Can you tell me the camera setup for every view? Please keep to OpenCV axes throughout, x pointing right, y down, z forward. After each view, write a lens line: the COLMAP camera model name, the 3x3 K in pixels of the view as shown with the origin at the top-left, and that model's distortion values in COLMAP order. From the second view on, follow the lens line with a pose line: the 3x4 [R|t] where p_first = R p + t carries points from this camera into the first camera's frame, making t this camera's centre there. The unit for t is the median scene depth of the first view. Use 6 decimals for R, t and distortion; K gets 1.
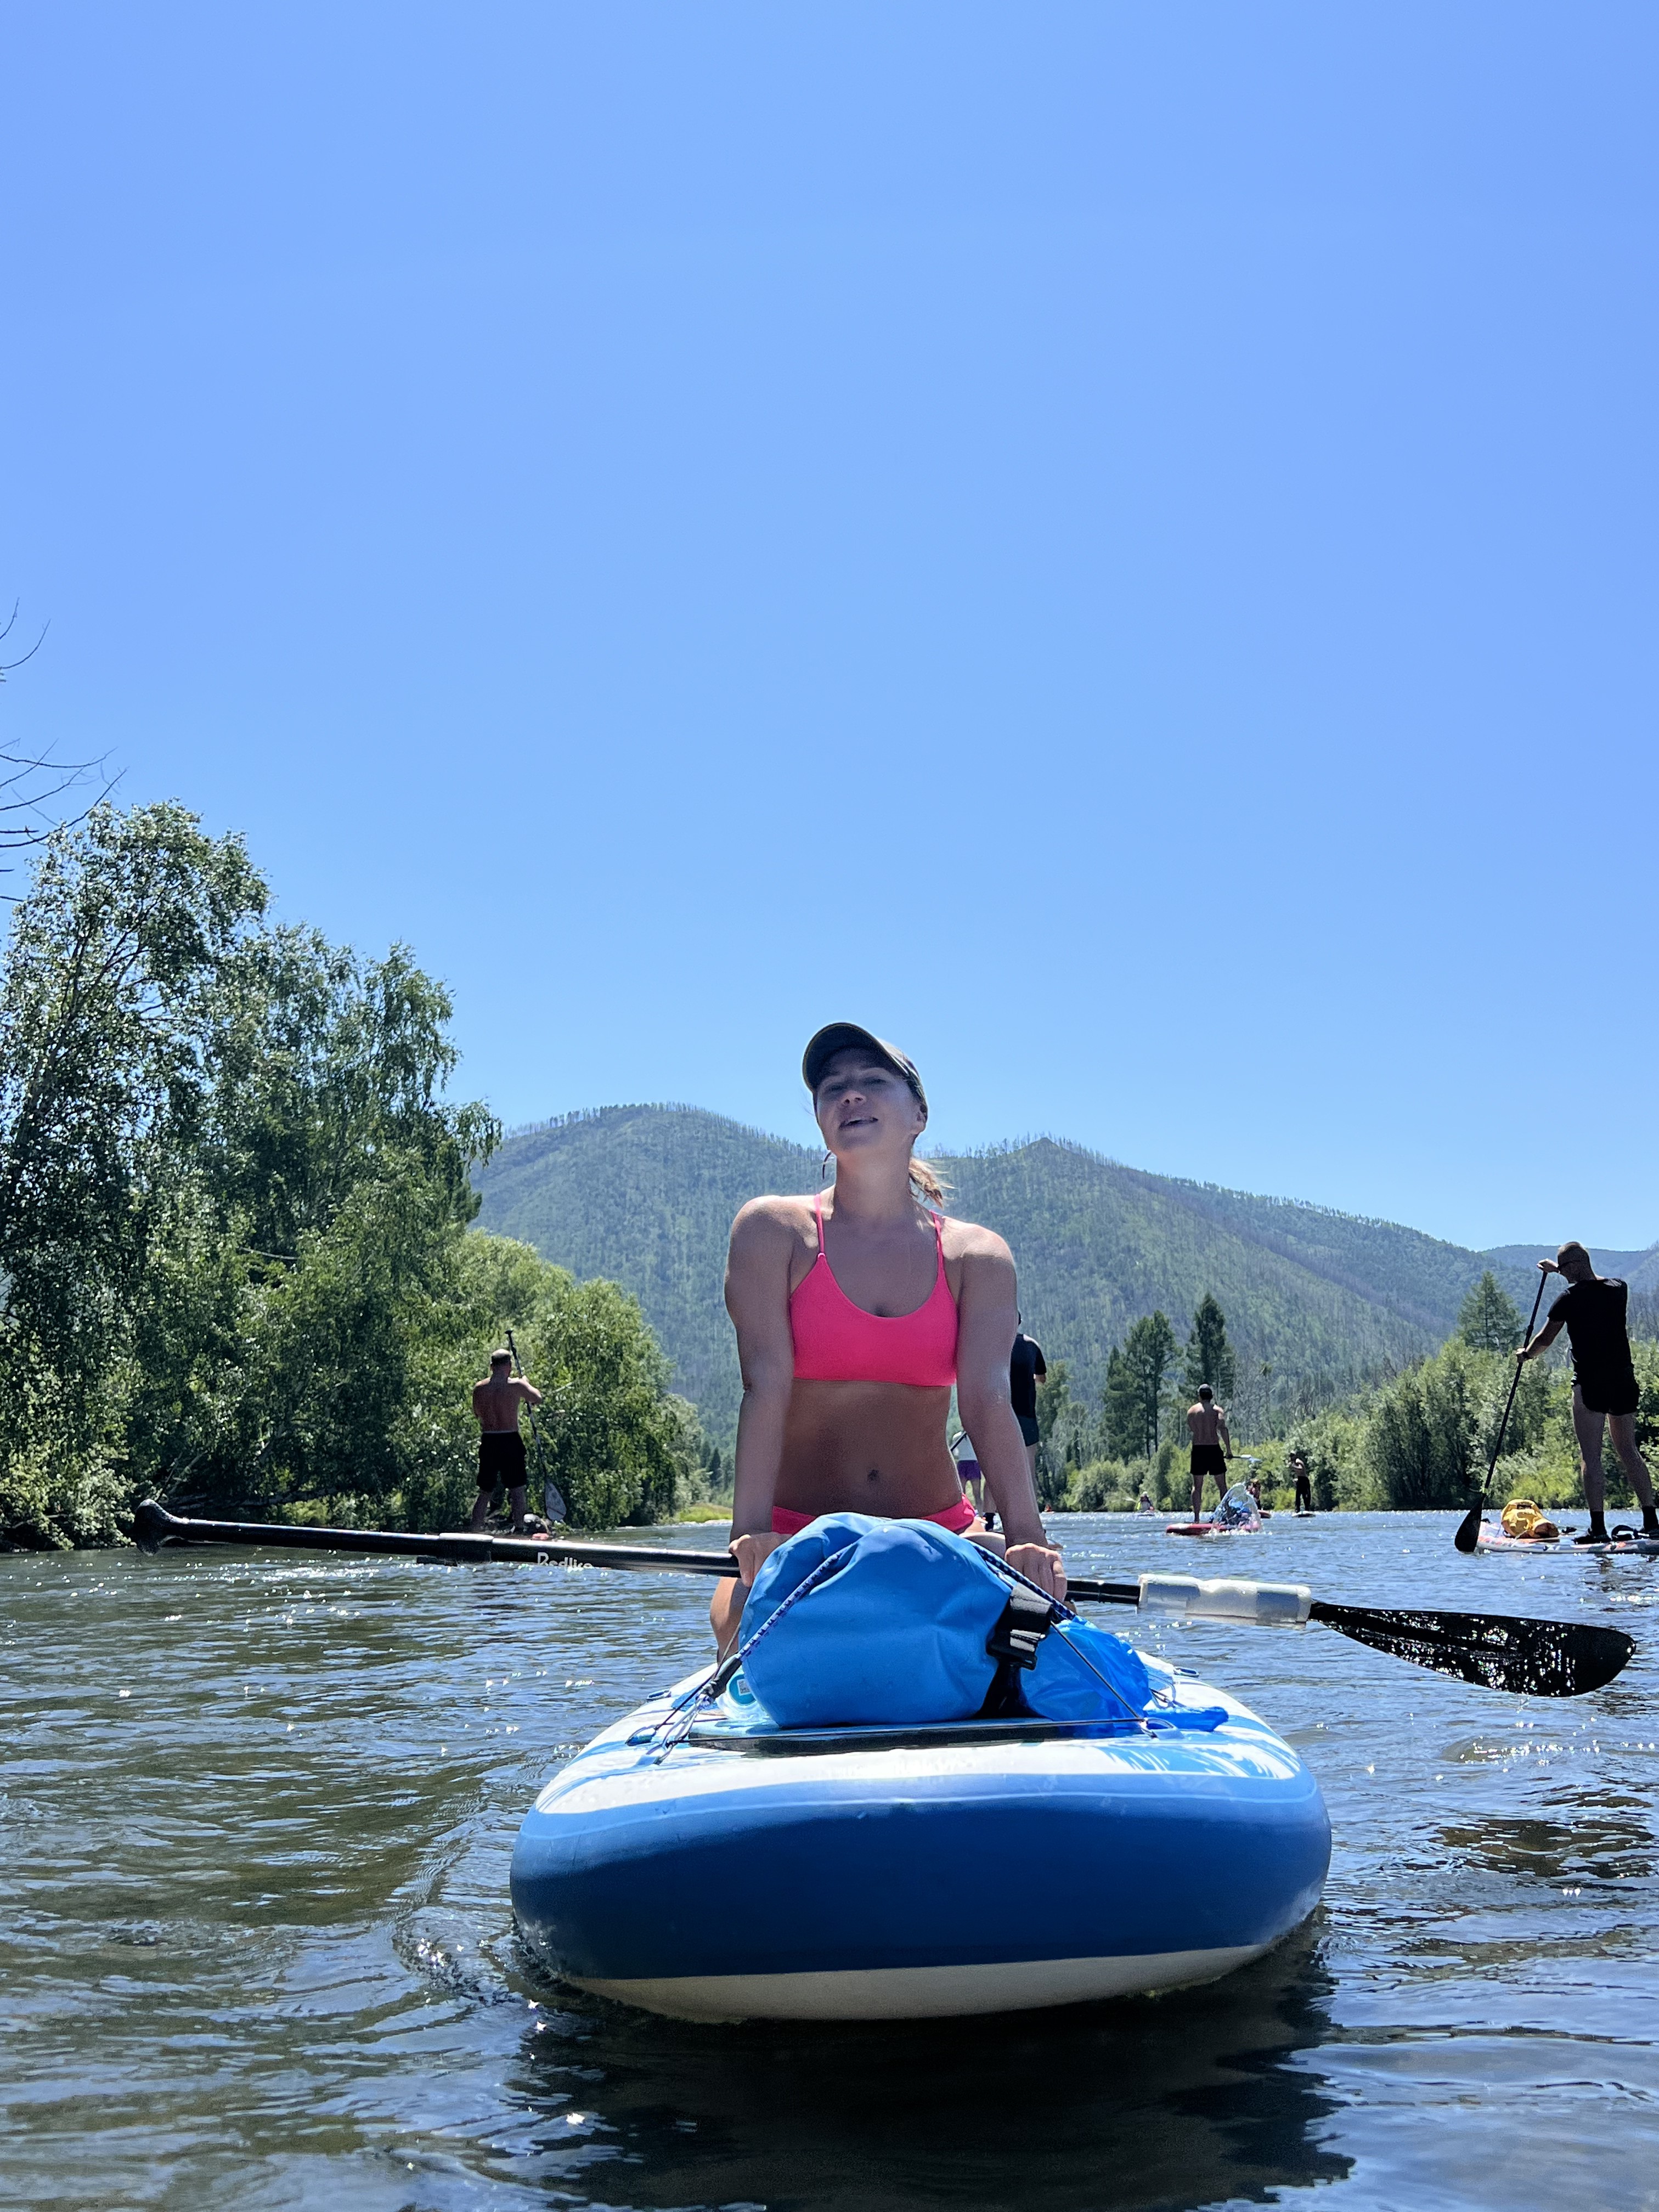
lens RADIAL K [[2214.5, 0, 799.4], [0, 2214.5, 1121.4], [0, 0, 1]] dist [0.060586, 0.000000]
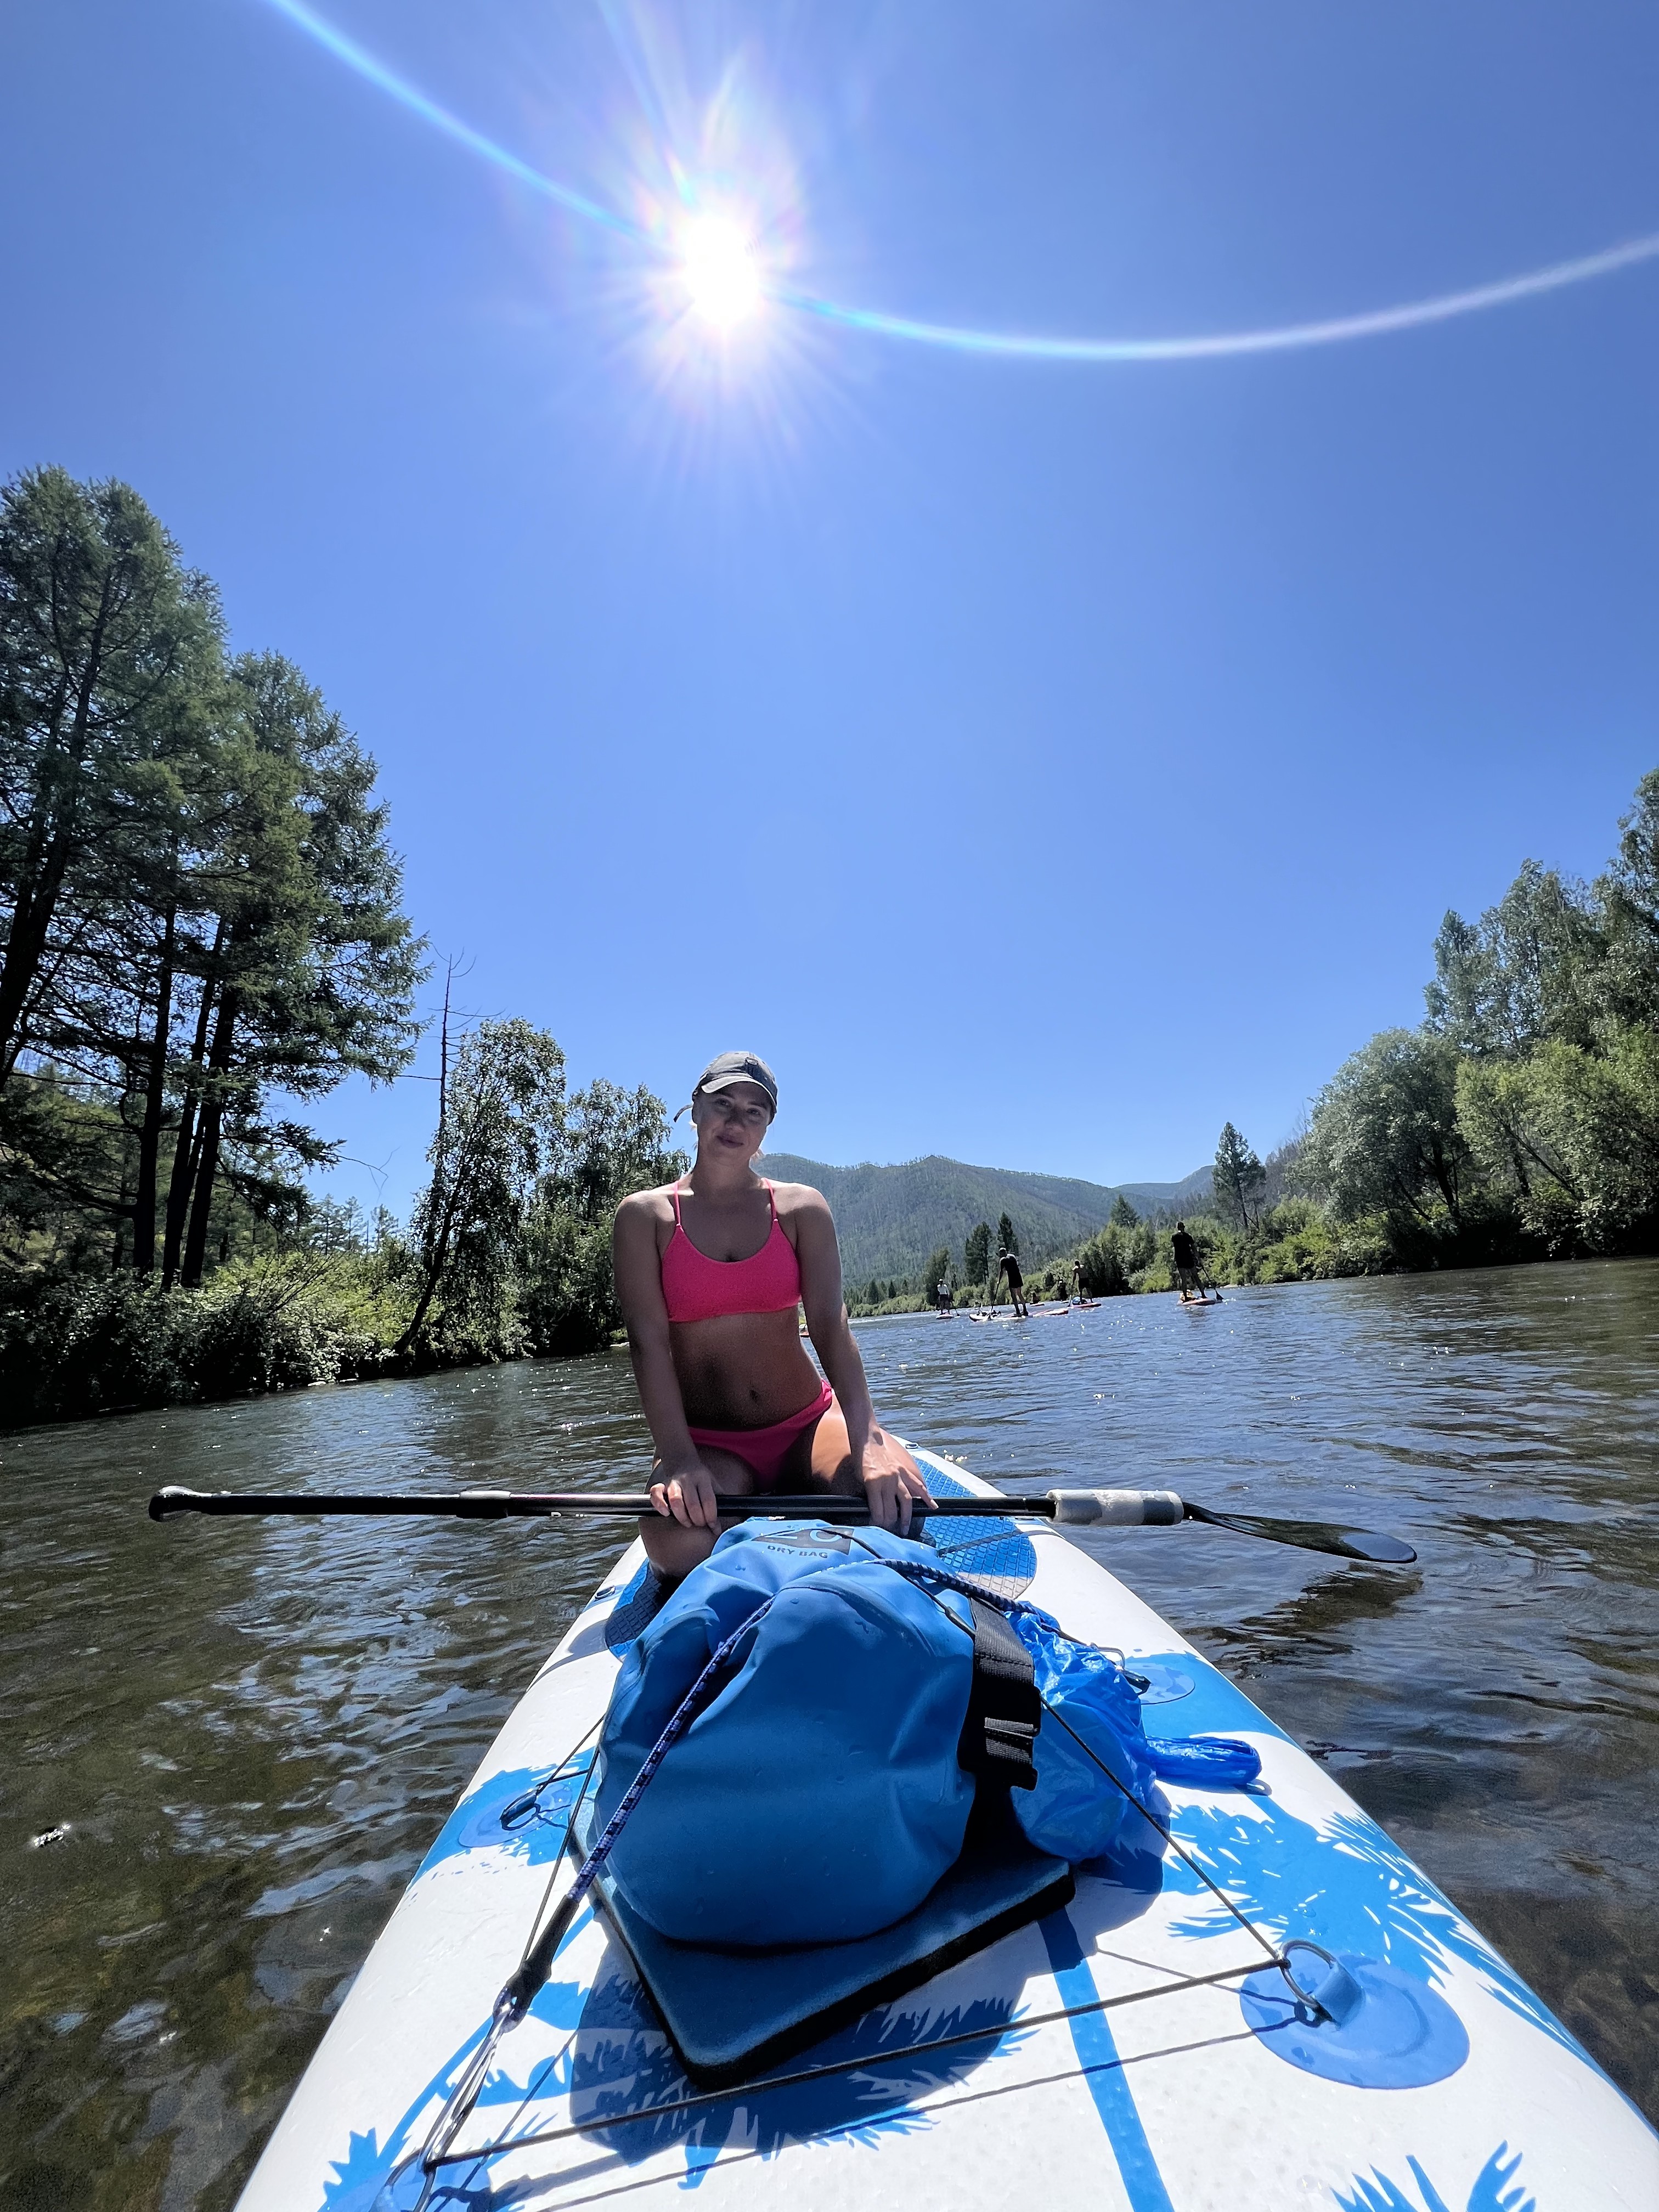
lens RADIAL K [[896.1, 0, 810.5], [0, 896.1, 1111.8], [0, 0, 1]] dist [0.007286, -0.000104]
pose [[0.996653, -0.079237, -0.020121, 0.007968], [0.078093, 0.995569, -0.052382, 0.008231], [0.024182, 0.050635, 0.998424, 0.056059]]
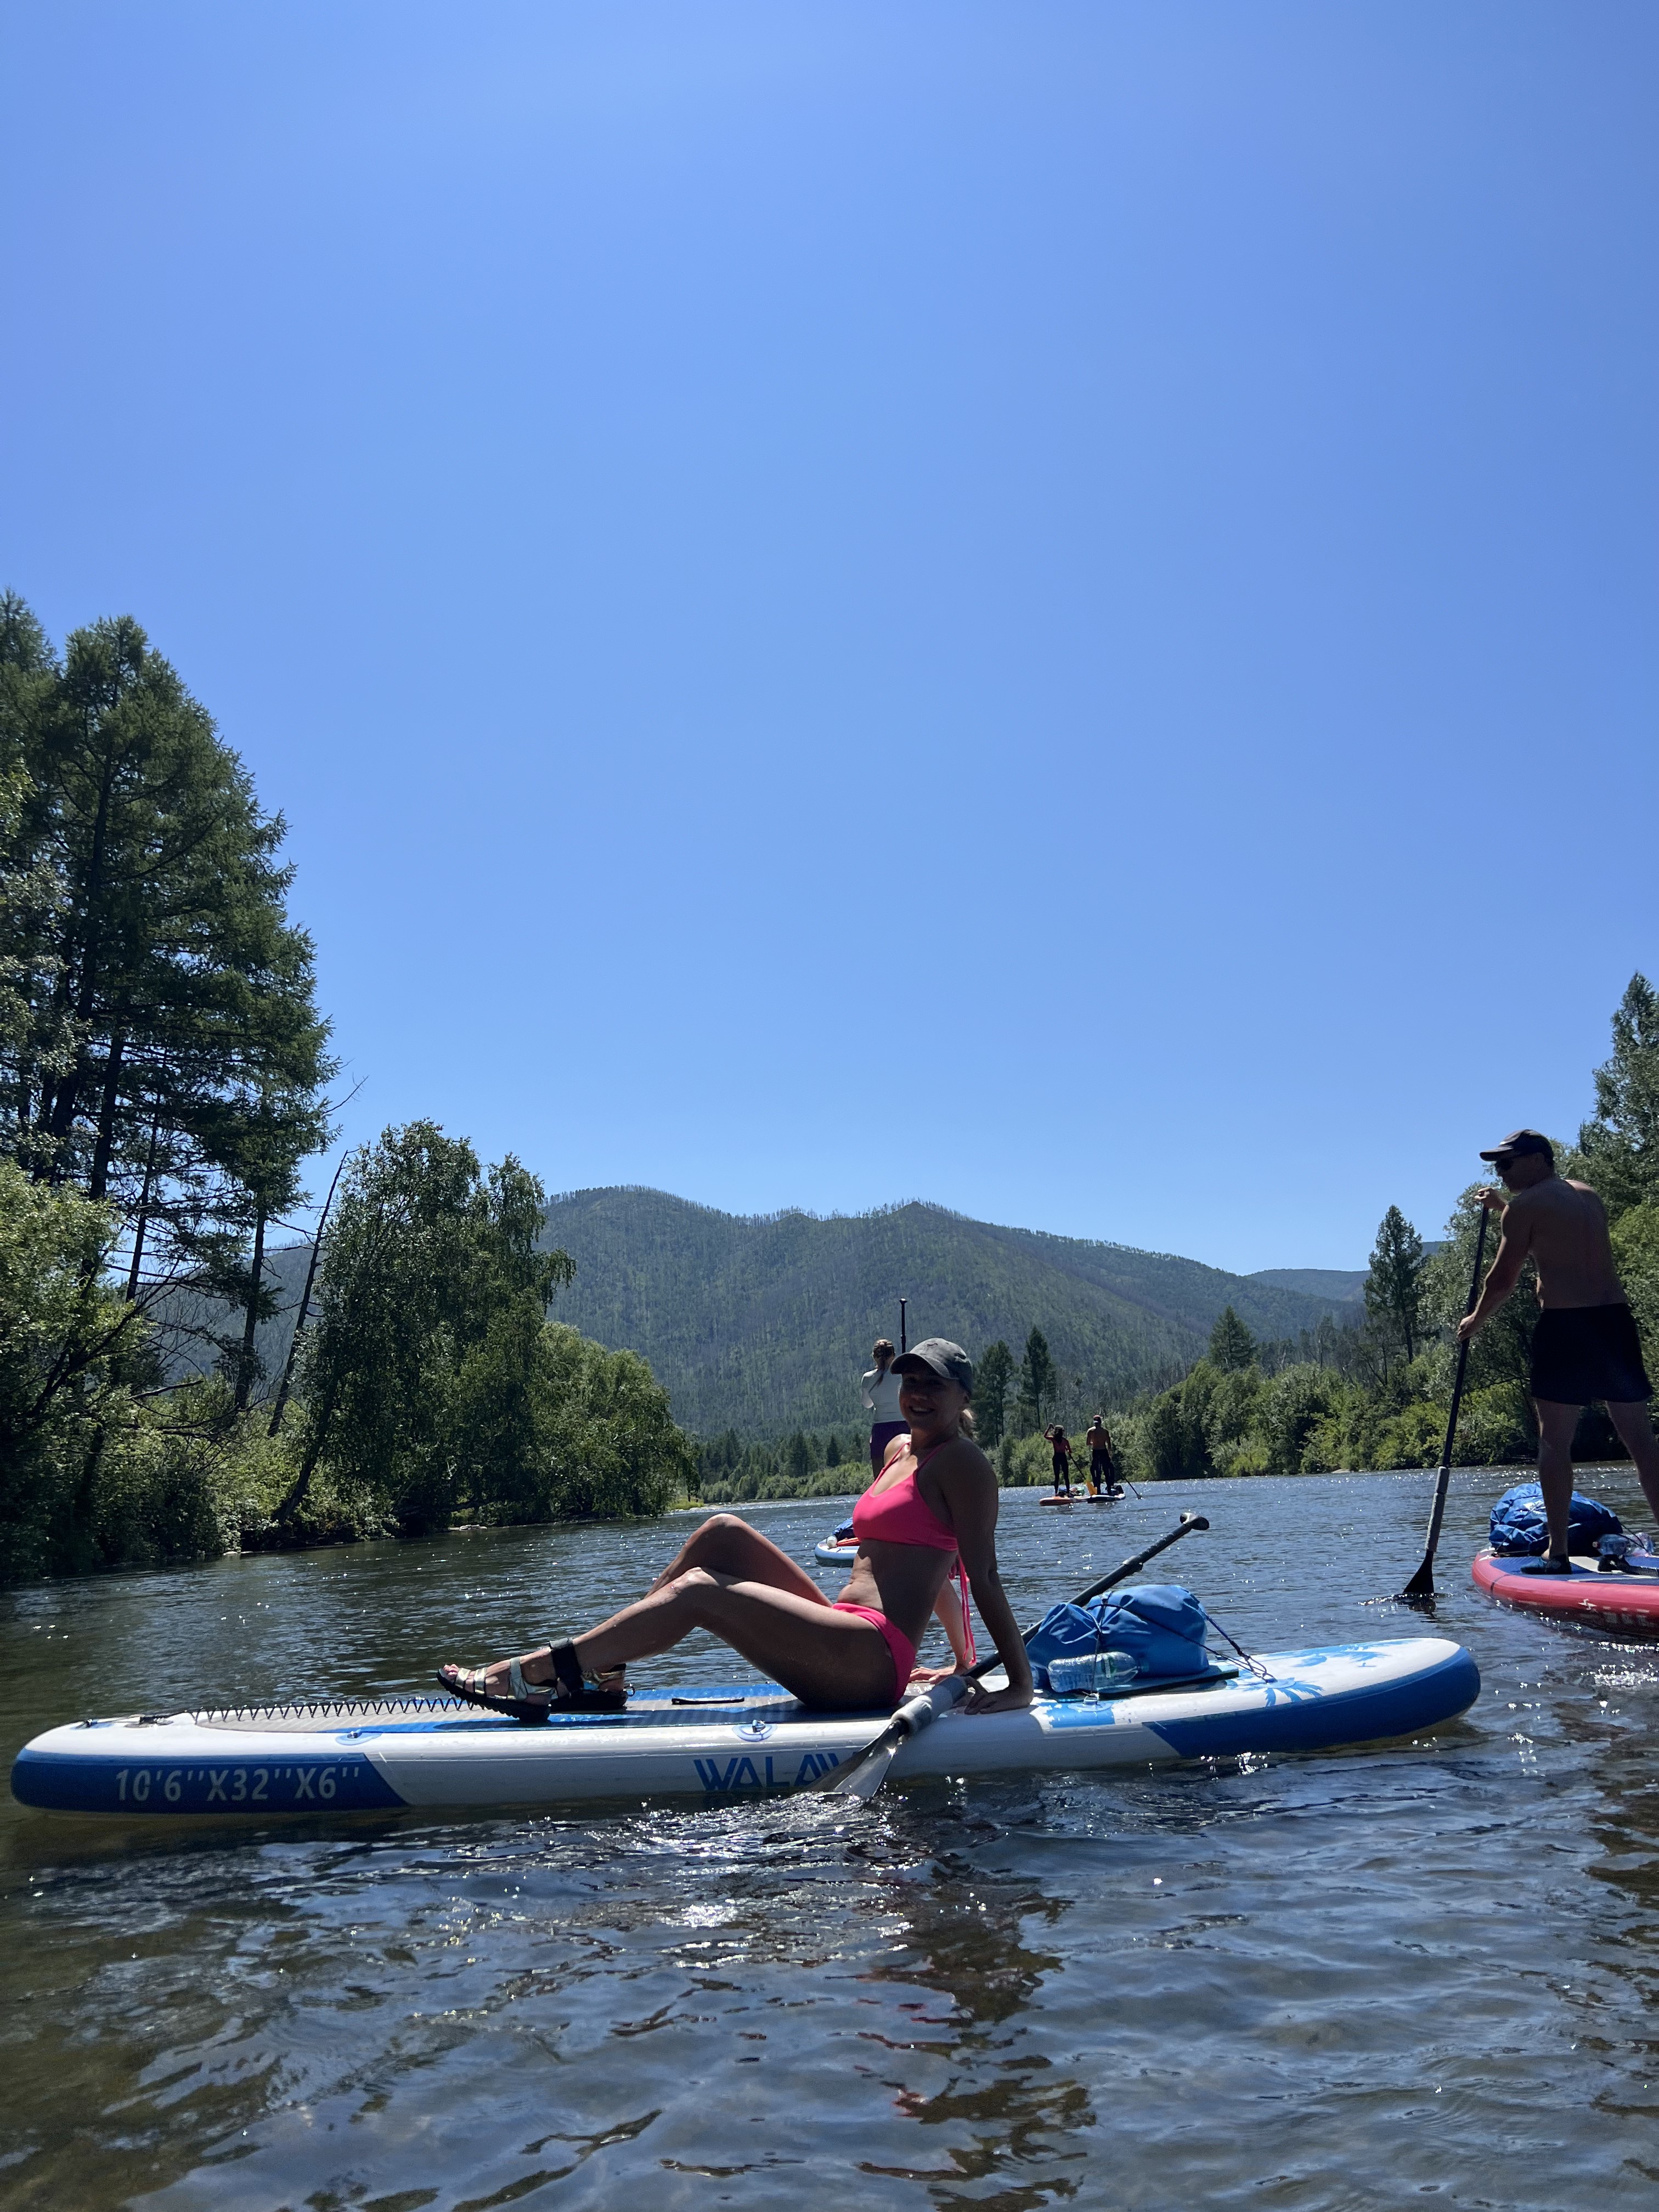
lens RADIAL K [[1705.9, 0, 810.1], [0, 1705.9, 1102.4], [0, 0, 1]] dist [0.058834, -0.057109]
pose [[0.998217, -0.031262, 0.050843, -0.018979], [0.033843, 0.998139, -0.050727, -0.034781], [-0.049163, 0.052358, 0.997418, -0.182820]]
